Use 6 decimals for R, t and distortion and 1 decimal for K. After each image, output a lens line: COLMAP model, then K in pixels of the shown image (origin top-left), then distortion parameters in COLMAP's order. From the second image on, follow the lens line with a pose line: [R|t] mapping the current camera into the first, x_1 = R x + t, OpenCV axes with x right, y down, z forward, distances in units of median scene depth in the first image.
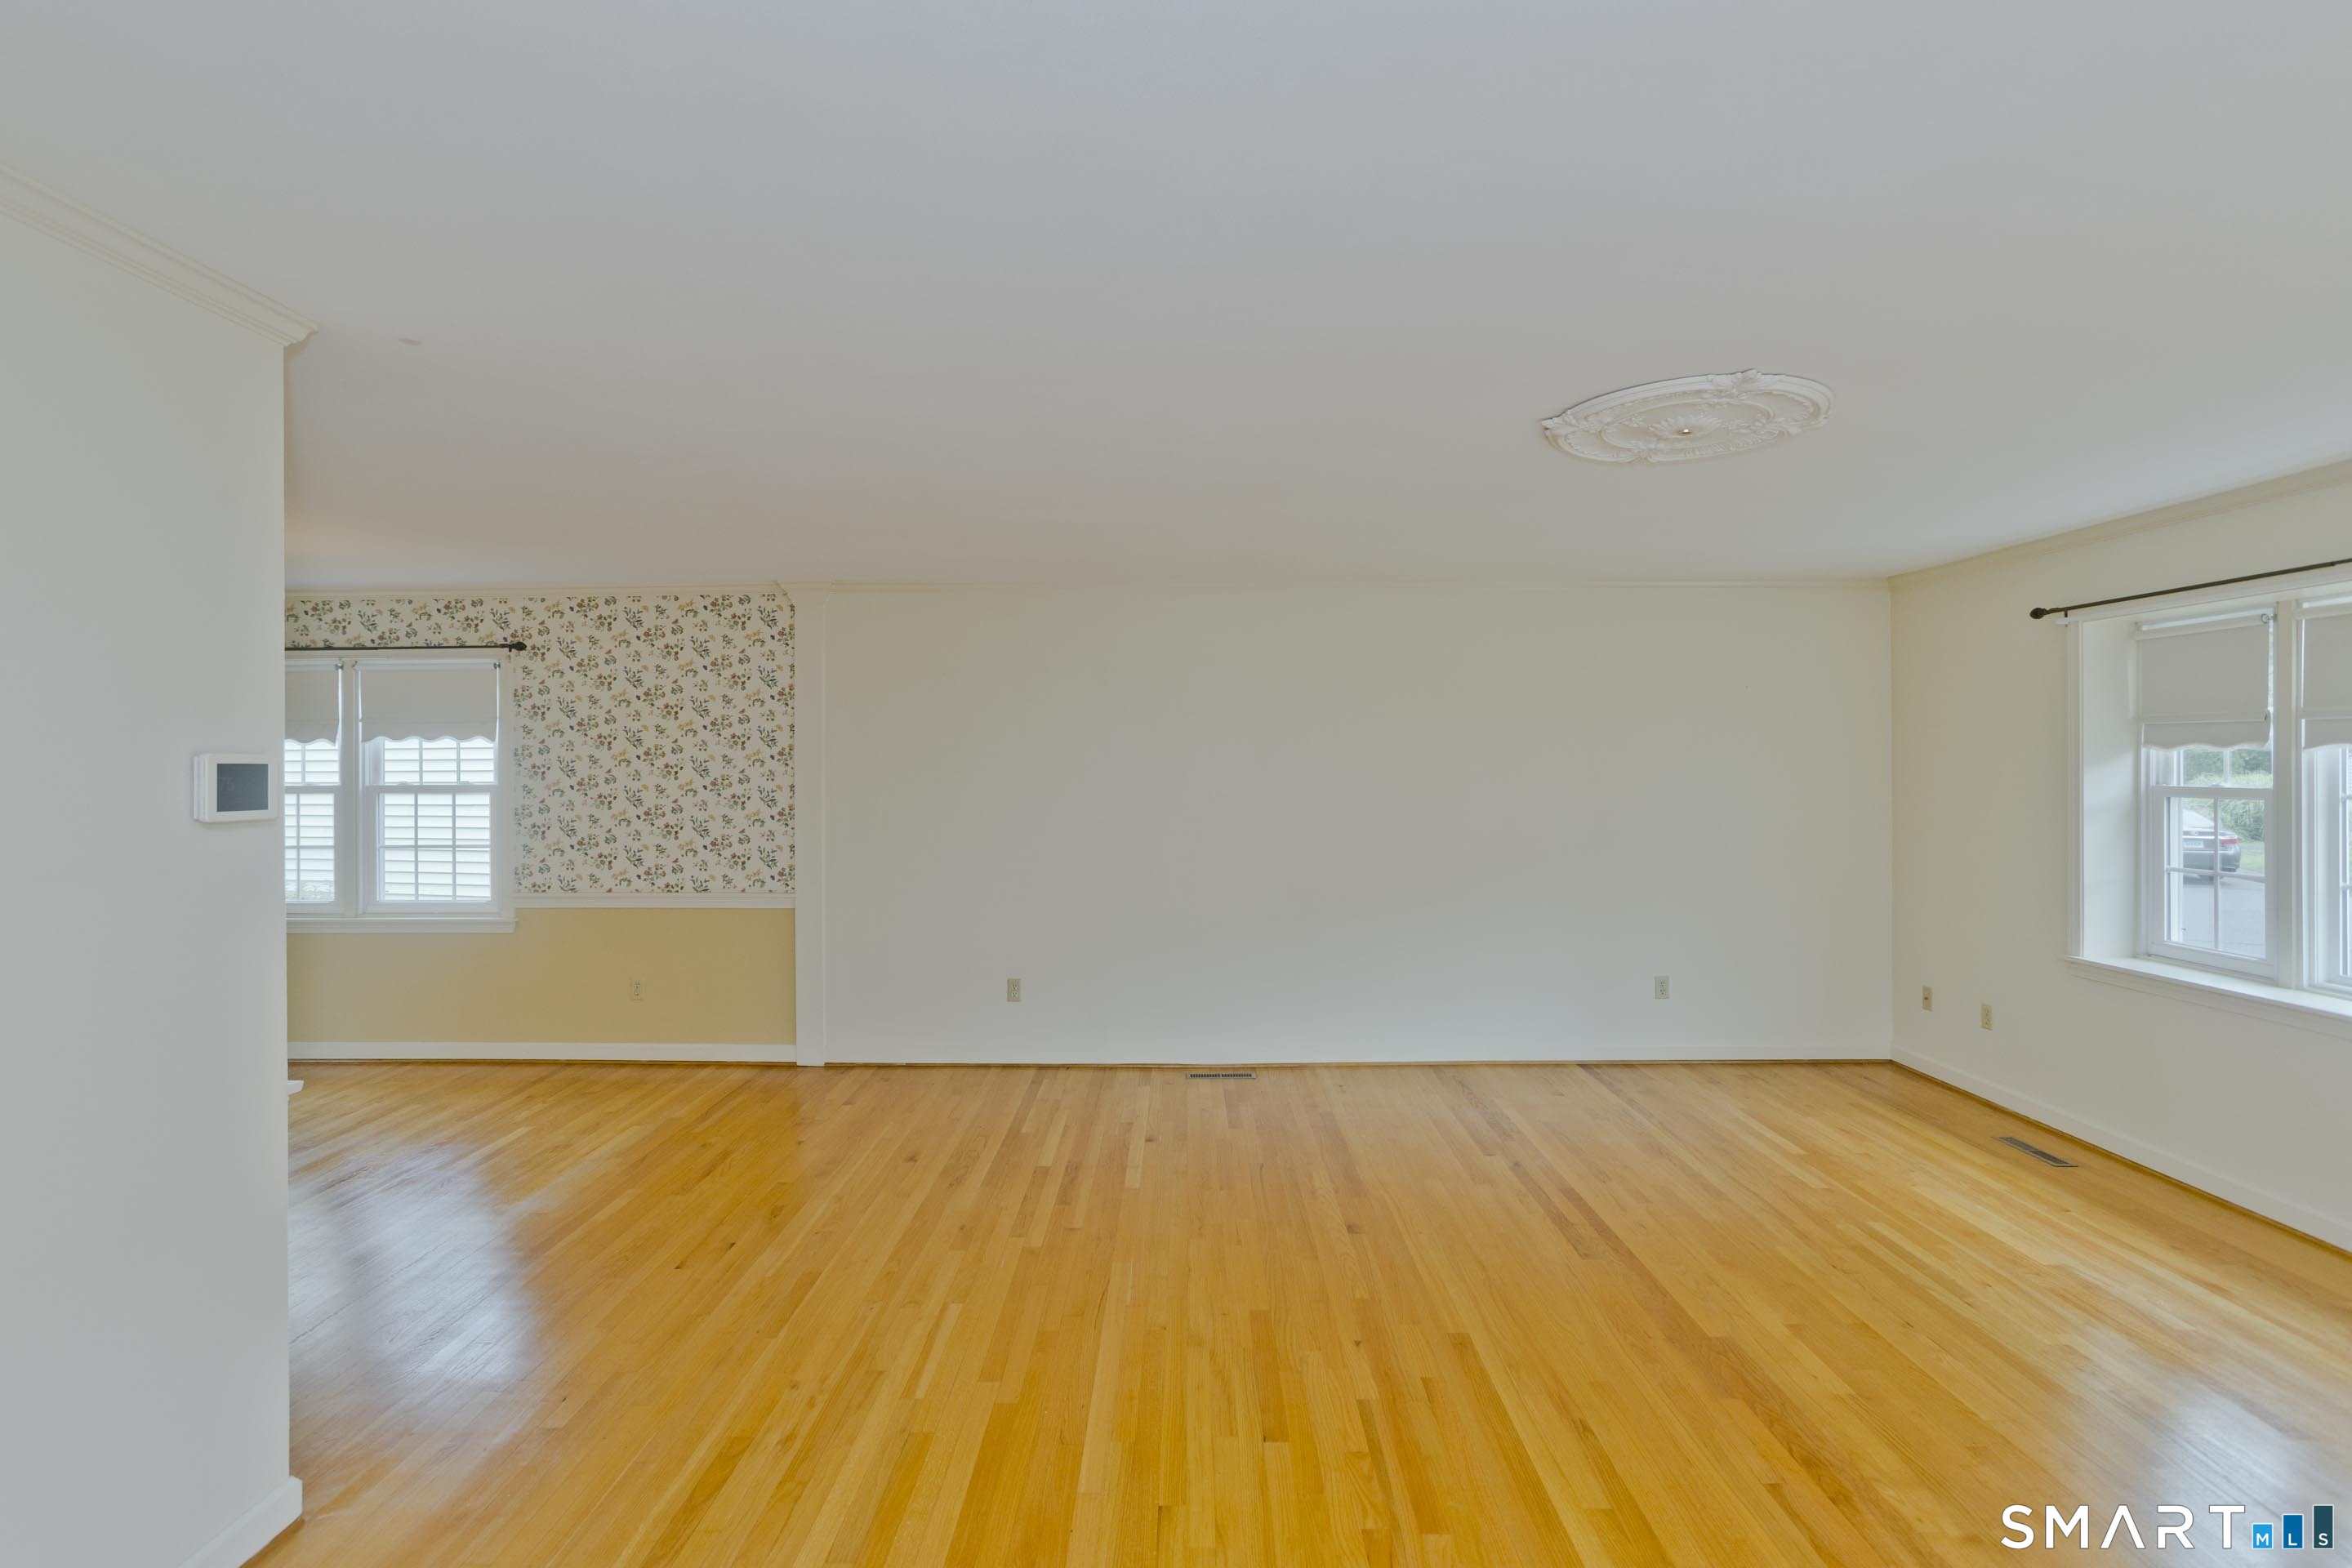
lens RADIAL K [[1165.4, 0, 1178.6], [0, 1165.4, 775.3], [0, 0, 1]] dist [-0.035223, 0.026880]
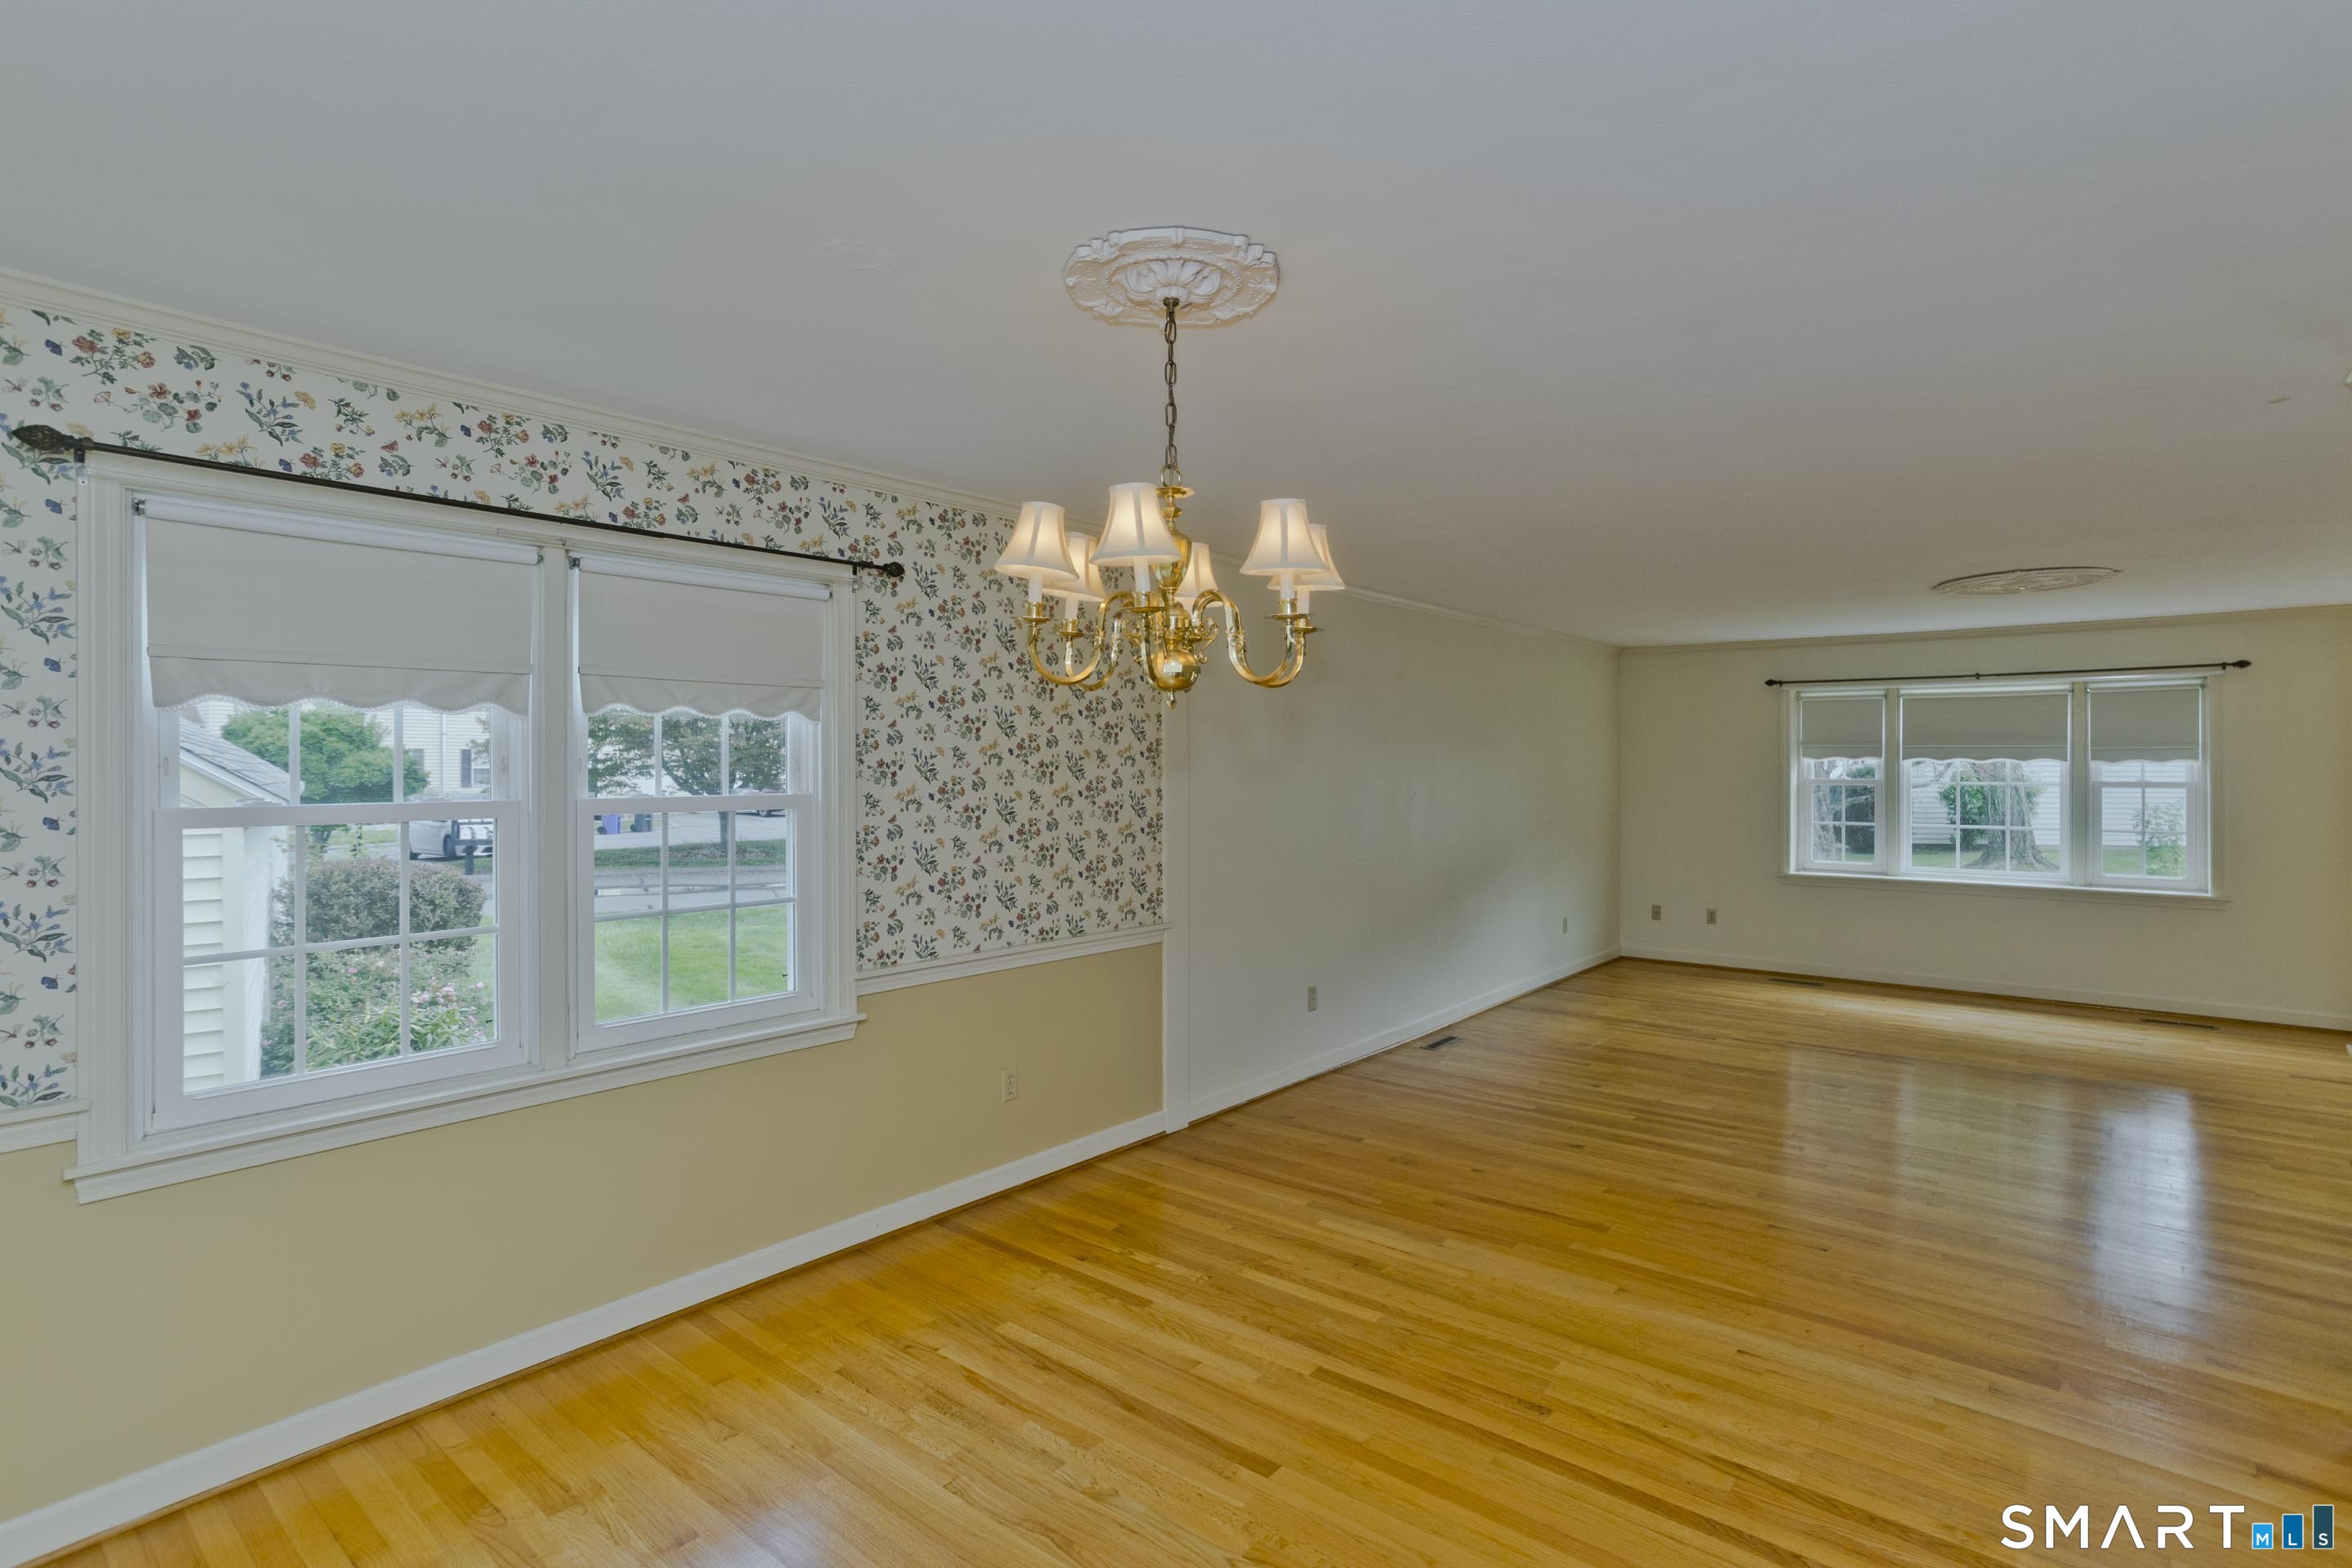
lens RADIAL K [[1165.4, 0, 1168.0], [0, 1165.4, 779.1], [0, 0, 1]] dist [-0.035223, 0.026880]
pose [[0.610758, -0.004799, 0.791803, -1.118309], [0.004773, 0.999986, 0.002379, -0.000402], [-0.791803, 0.002326, 0.610772, 0.579383]]
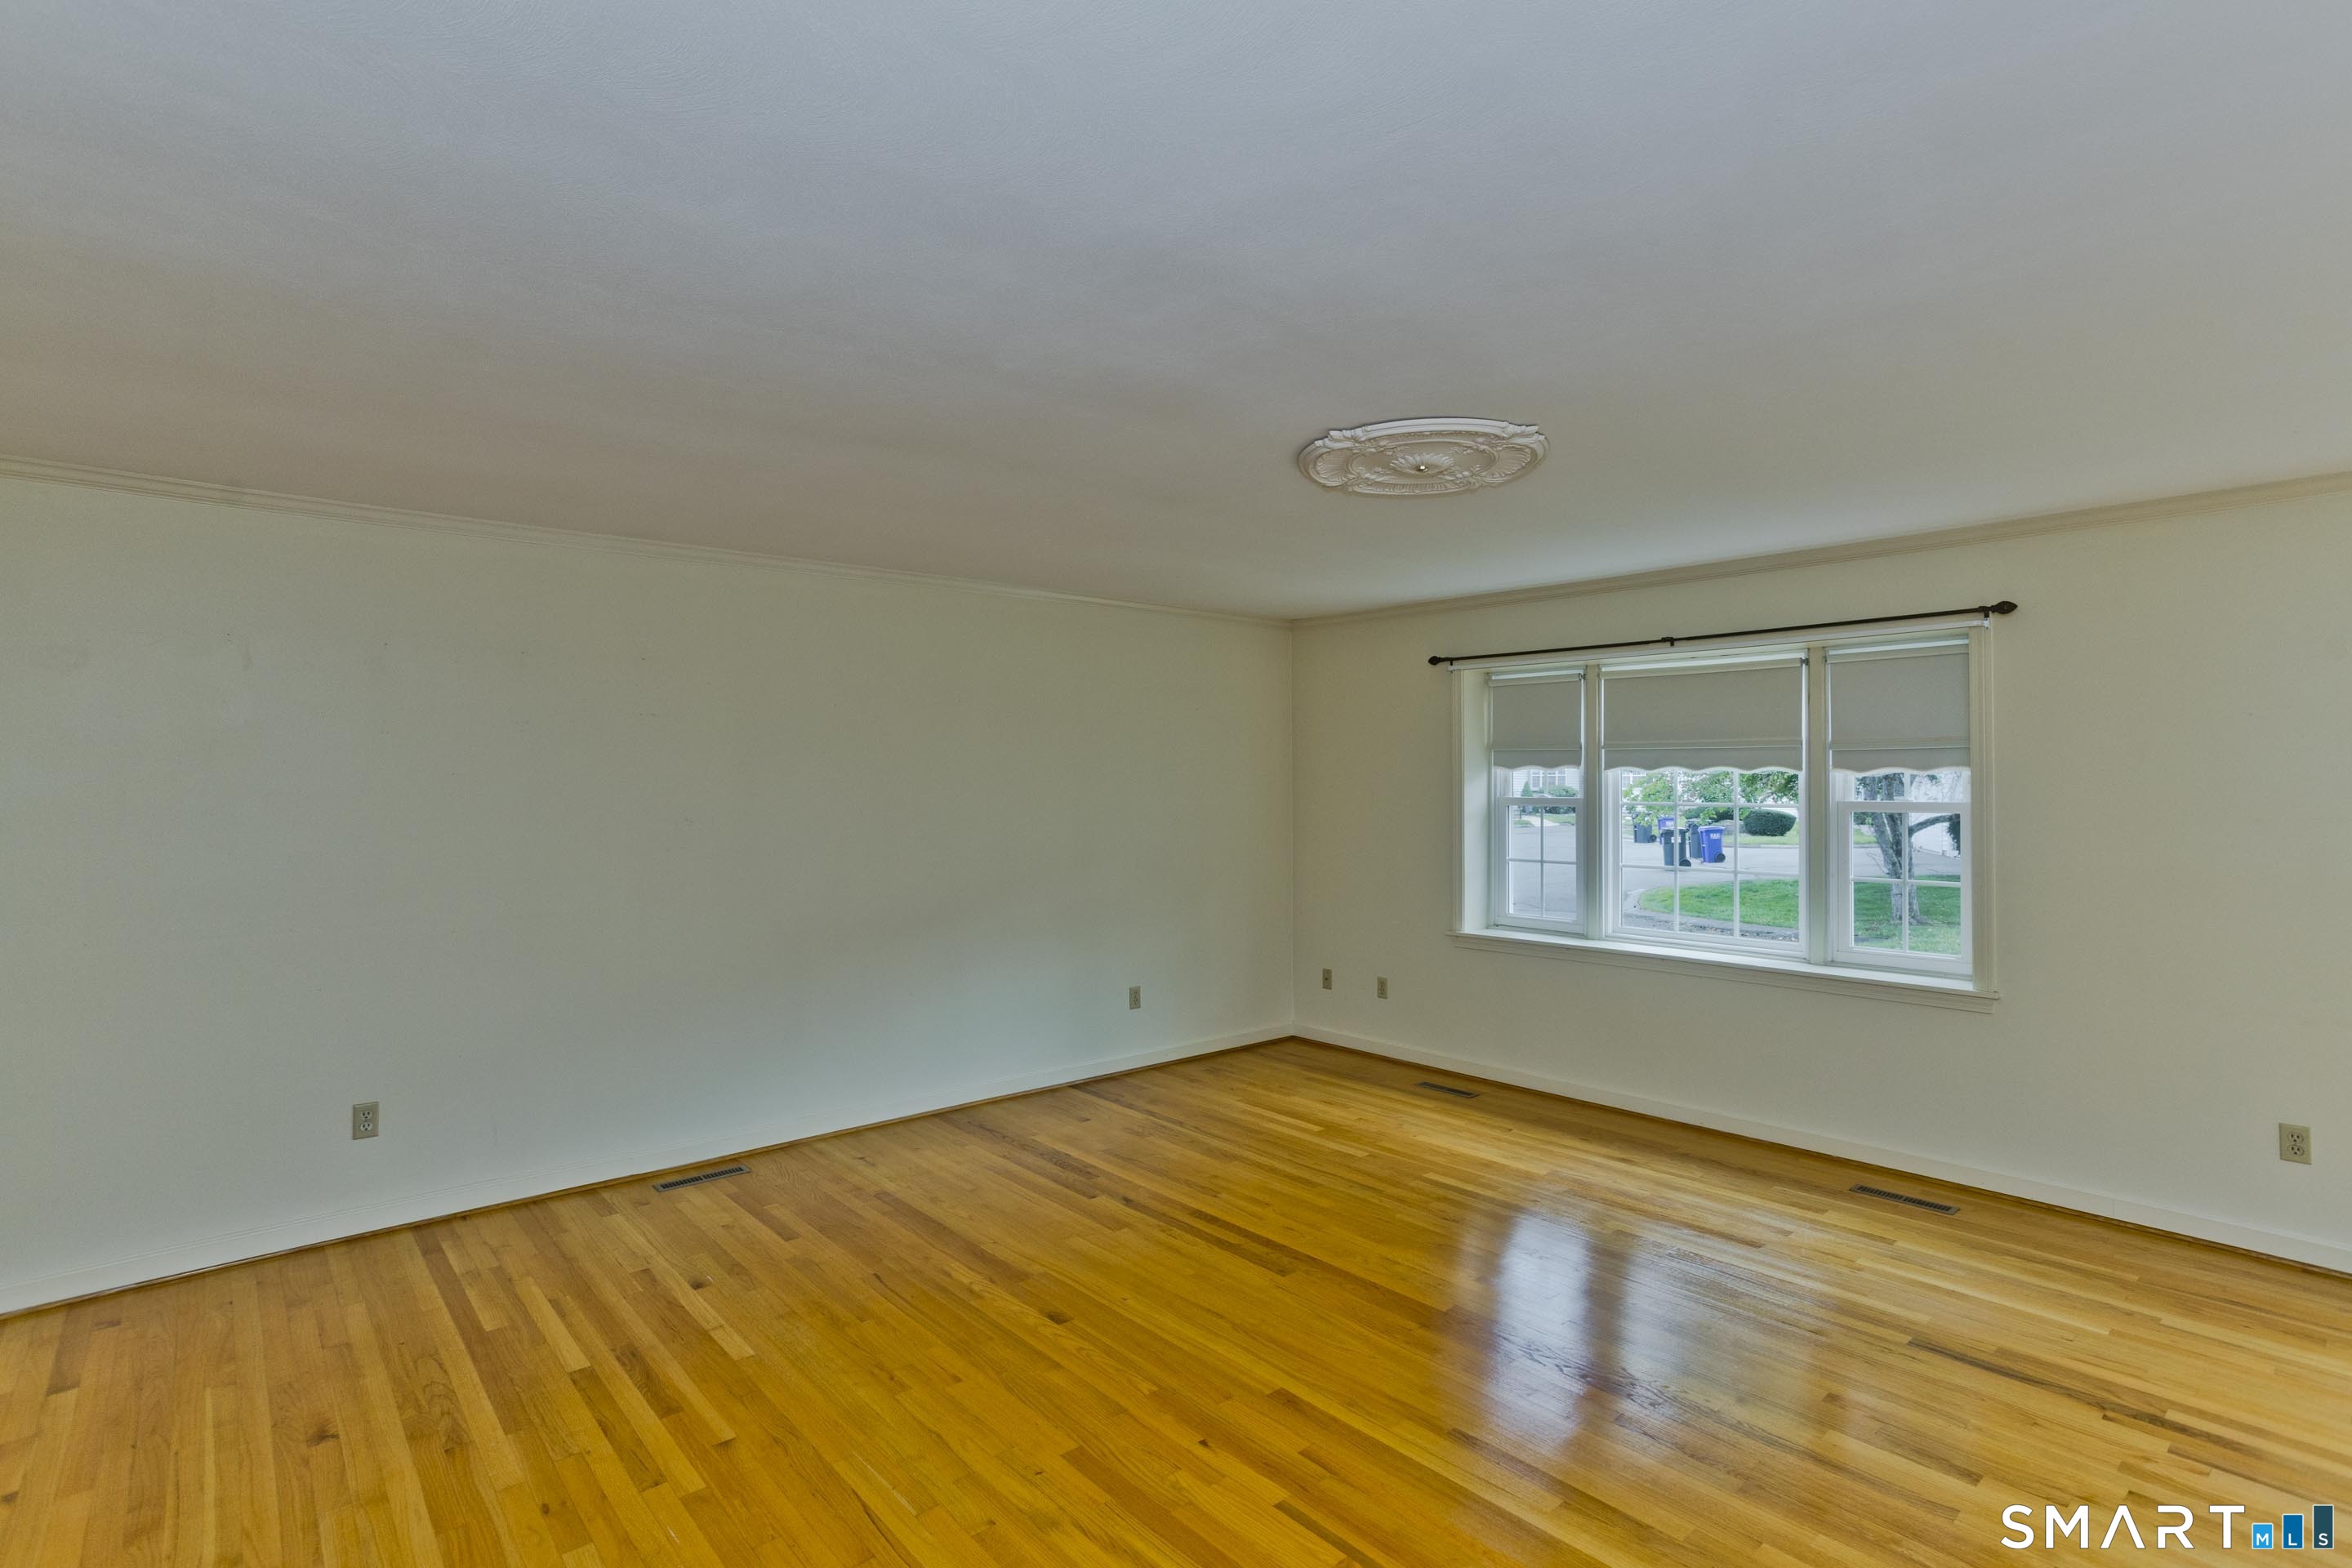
lens RADIAL K [[1165.4, 0, 1186.3], [0, 1165.4, 771.1], [0, 0, 1]] dist [-0.035223, 0.026880]
pose [[0.728265, 0.008884, 0.685238, -0.285204], [0.004037, 0.999843, -0.017253, 0.000563], [-0.685284, 0.015331, 0.728114, 0.232177]]
